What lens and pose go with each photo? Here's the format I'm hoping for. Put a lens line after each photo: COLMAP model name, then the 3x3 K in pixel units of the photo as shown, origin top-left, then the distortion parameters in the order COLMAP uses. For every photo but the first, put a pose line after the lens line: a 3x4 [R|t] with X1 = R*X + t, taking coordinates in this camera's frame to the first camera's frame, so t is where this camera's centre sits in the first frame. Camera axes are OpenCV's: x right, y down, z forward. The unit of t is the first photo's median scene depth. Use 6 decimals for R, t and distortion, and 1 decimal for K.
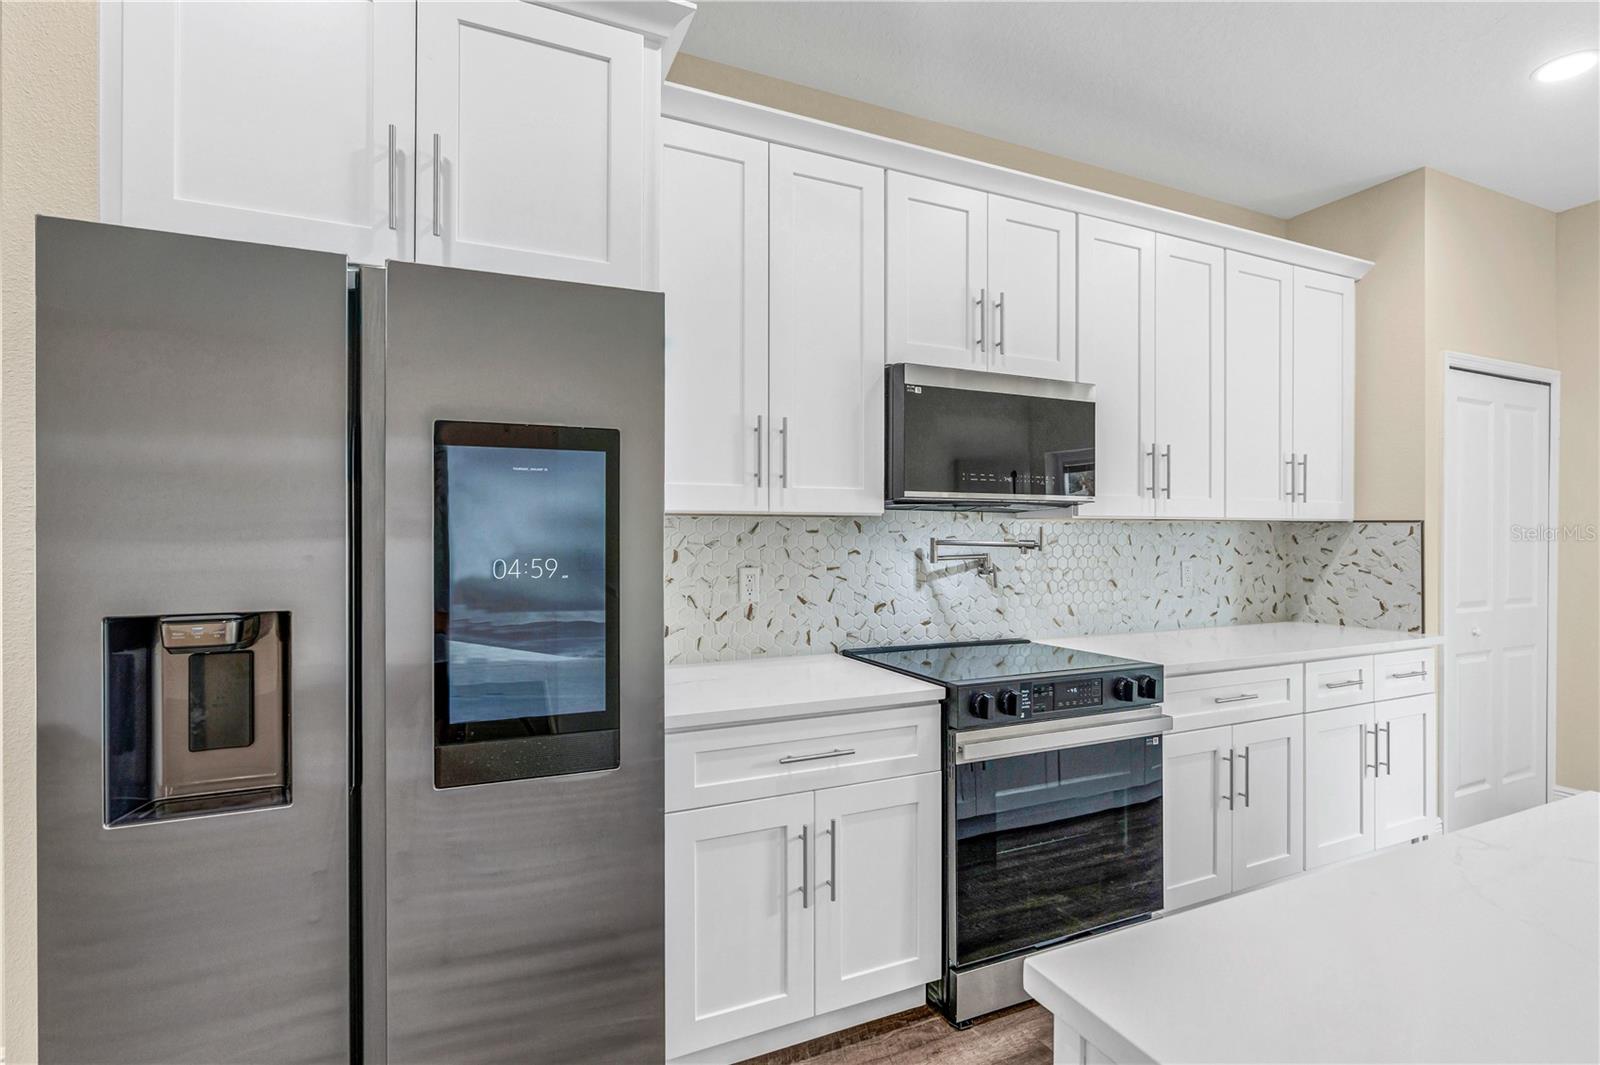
lens RADIAL K [[753.1, 0, 803.2], [0, 753.1, 534.2], [0, 0, 1]] dist [-0.011165, 0.004613]
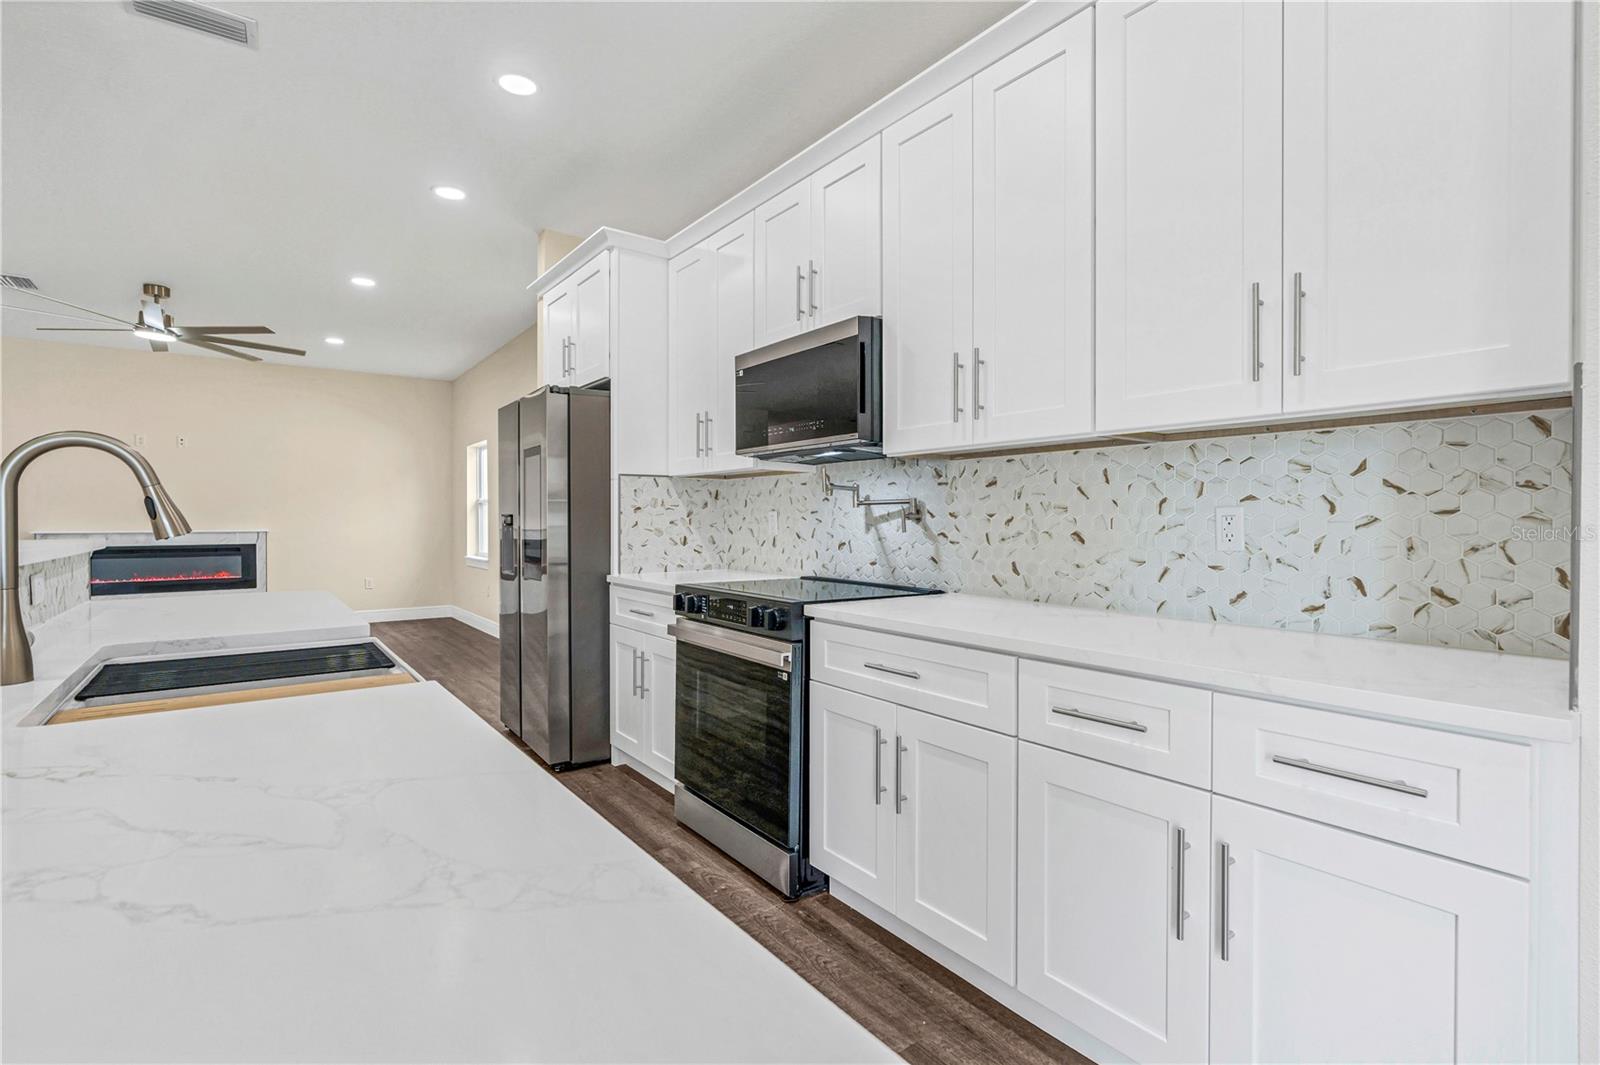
lens RADIAL K [[753.1, 0, 804.6], [0, 753.1, 527.3], [0, 0, 1]] dist [-0.011165, 0.004613]
pose [[0.214773, 0.009943, -0.976613, 1.271170], [0.000137, 0.999948, 0.010211, 0.057722], [0.976664, -0.002327, 0.214760, 0.707488]]
